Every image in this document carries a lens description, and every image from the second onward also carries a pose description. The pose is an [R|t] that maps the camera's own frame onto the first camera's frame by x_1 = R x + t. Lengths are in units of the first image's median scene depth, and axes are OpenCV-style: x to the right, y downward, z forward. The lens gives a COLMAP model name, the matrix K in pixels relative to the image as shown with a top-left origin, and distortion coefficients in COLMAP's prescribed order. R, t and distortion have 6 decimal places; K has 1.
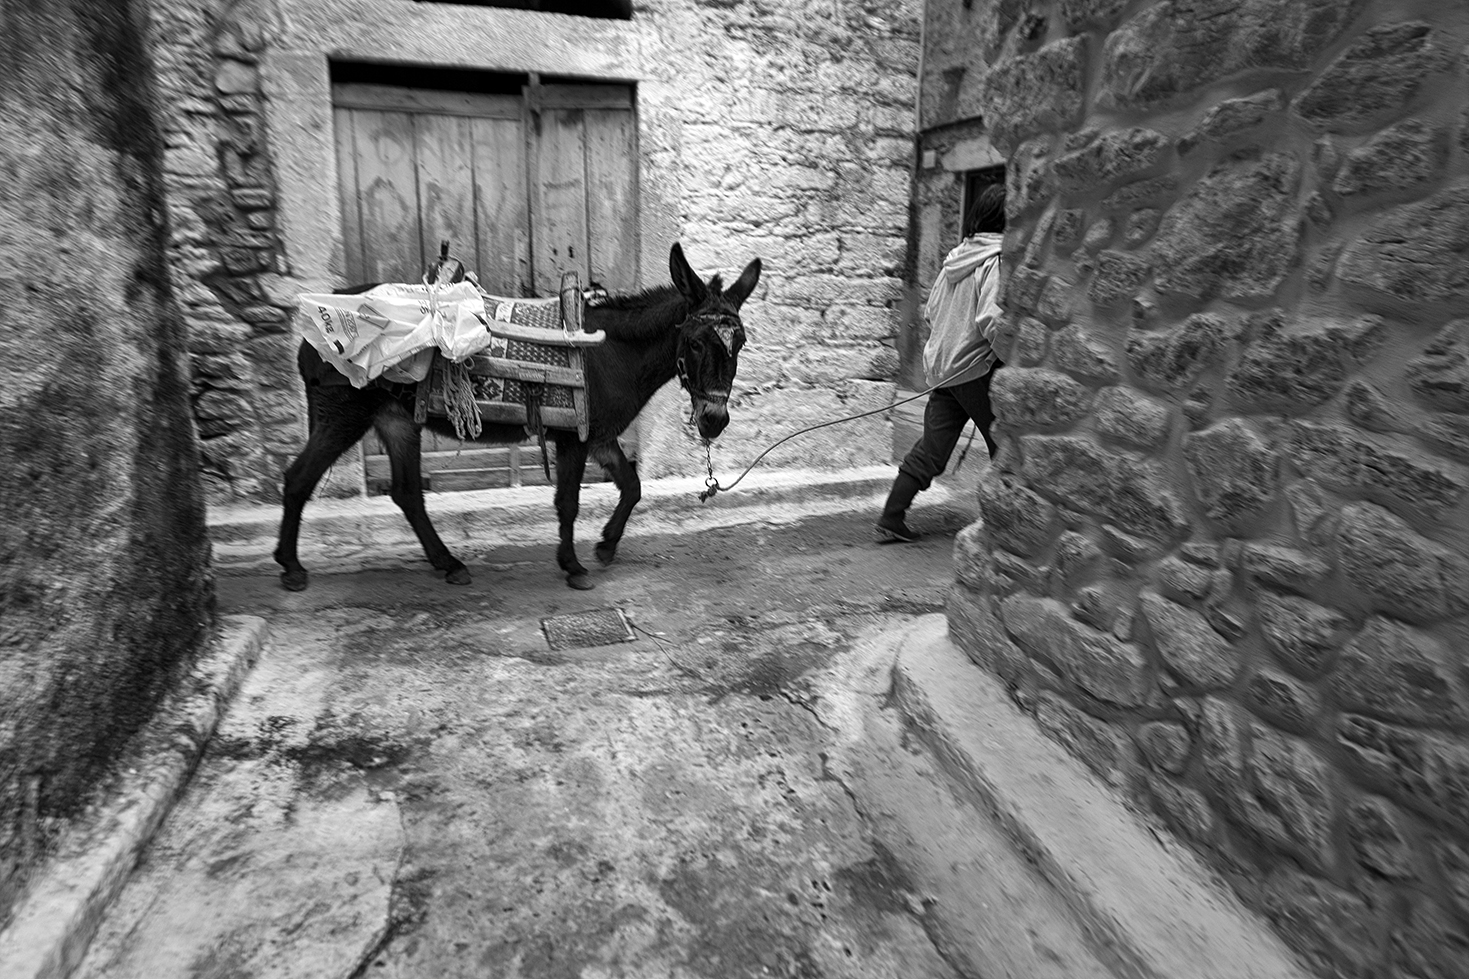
lens RADIAL K [[861.4, 0, 738.3], [0, 861.4, 496.3], [0, 0, 1]] dist [0.000074, 0.005097]
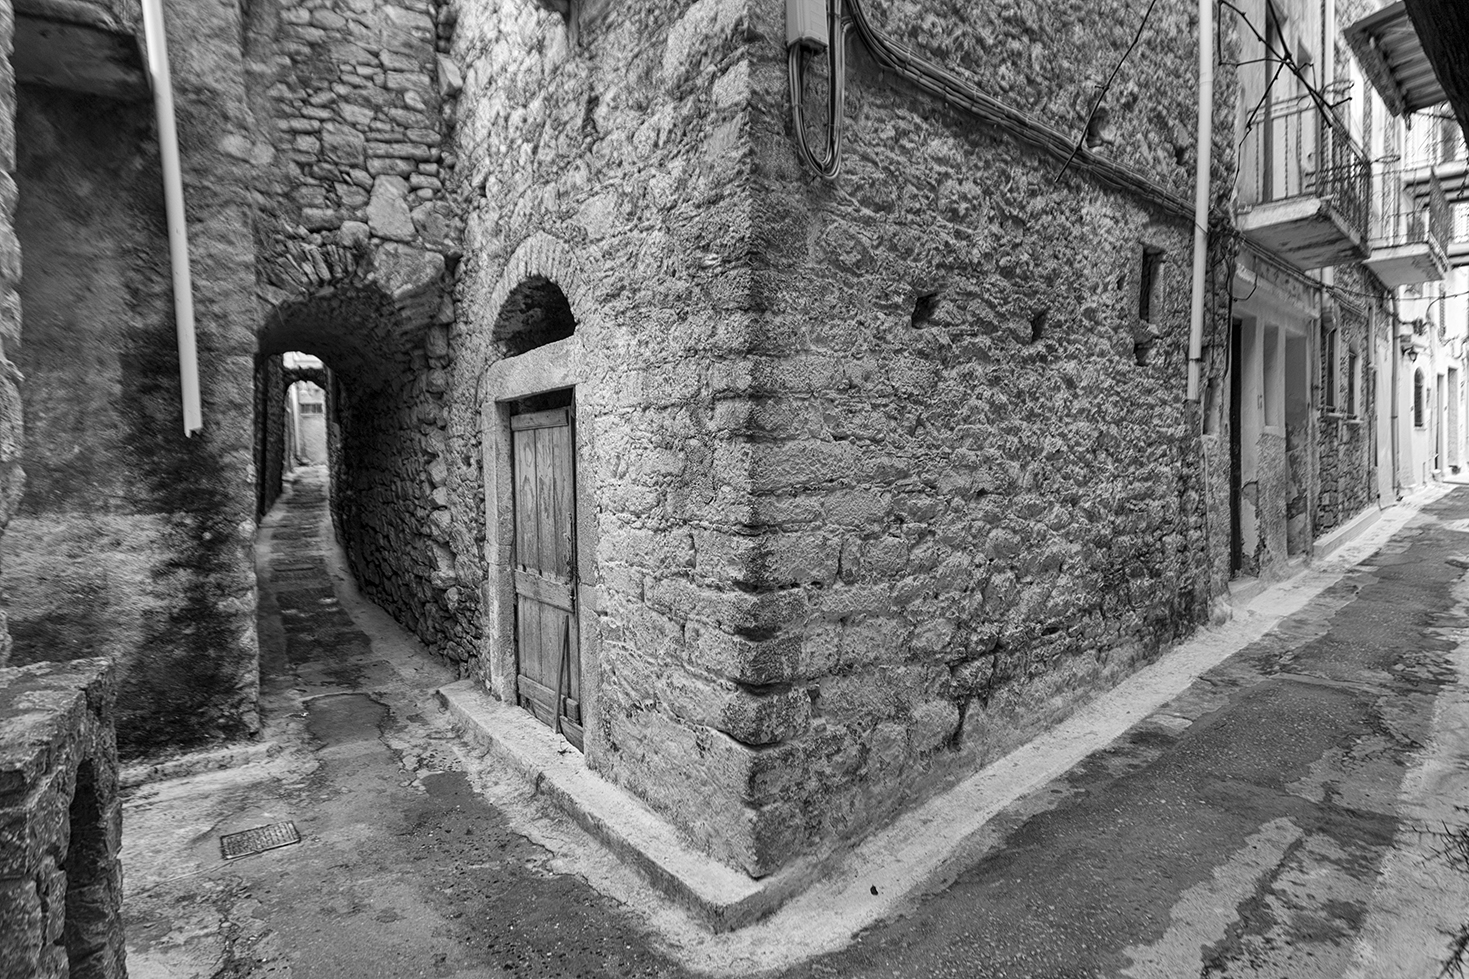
lens RADIAL K [[861.4, 0, 732.1], [0, 861.4, 493.9], [0, 0, 1]] dist [0.000074, 0.005097]
pose [[0.251213, 0.023944, -0.967636, 0.869855], [-0.213982, 0.976333, -0.031394, -0.324726], [0.943983, 0.214943, 0.250391, 0.854698]]
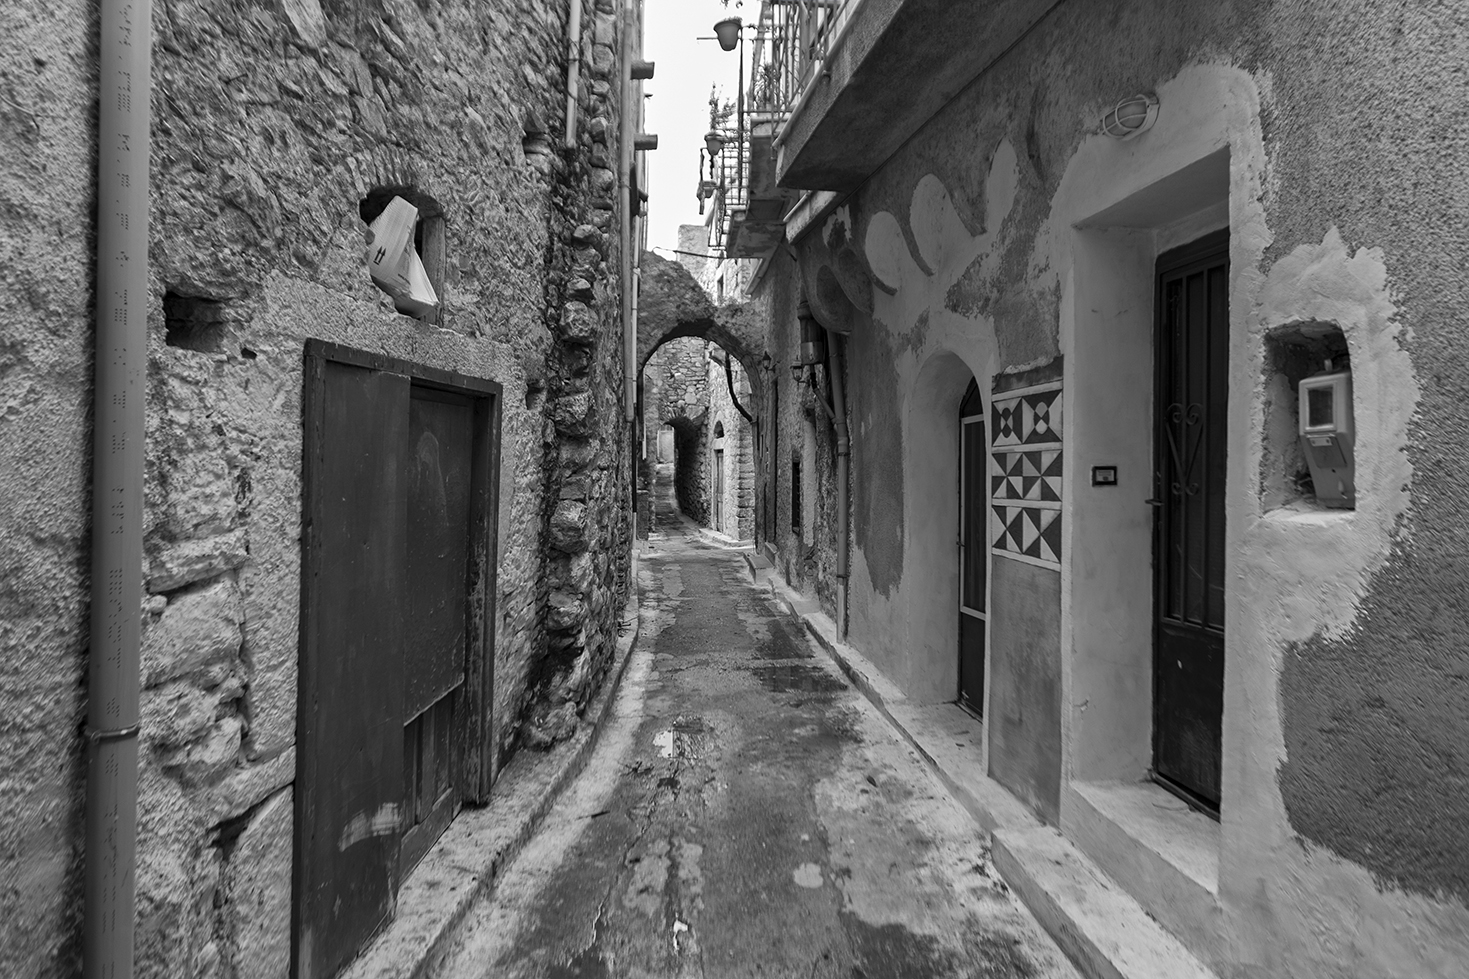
lens RADIAL K [[861.4, 0, 735.7], [0, 861.4, 479.9], [0, 0, 1]] dist [0.000074, 0.005097]
pose [[-0.114355, 0.007806, -0.993409, 4.108871], [-0.244612, 0.968961, 0.035772, -0.452732], [0.962854, 0.247090, -0.108896, 1.461296]]
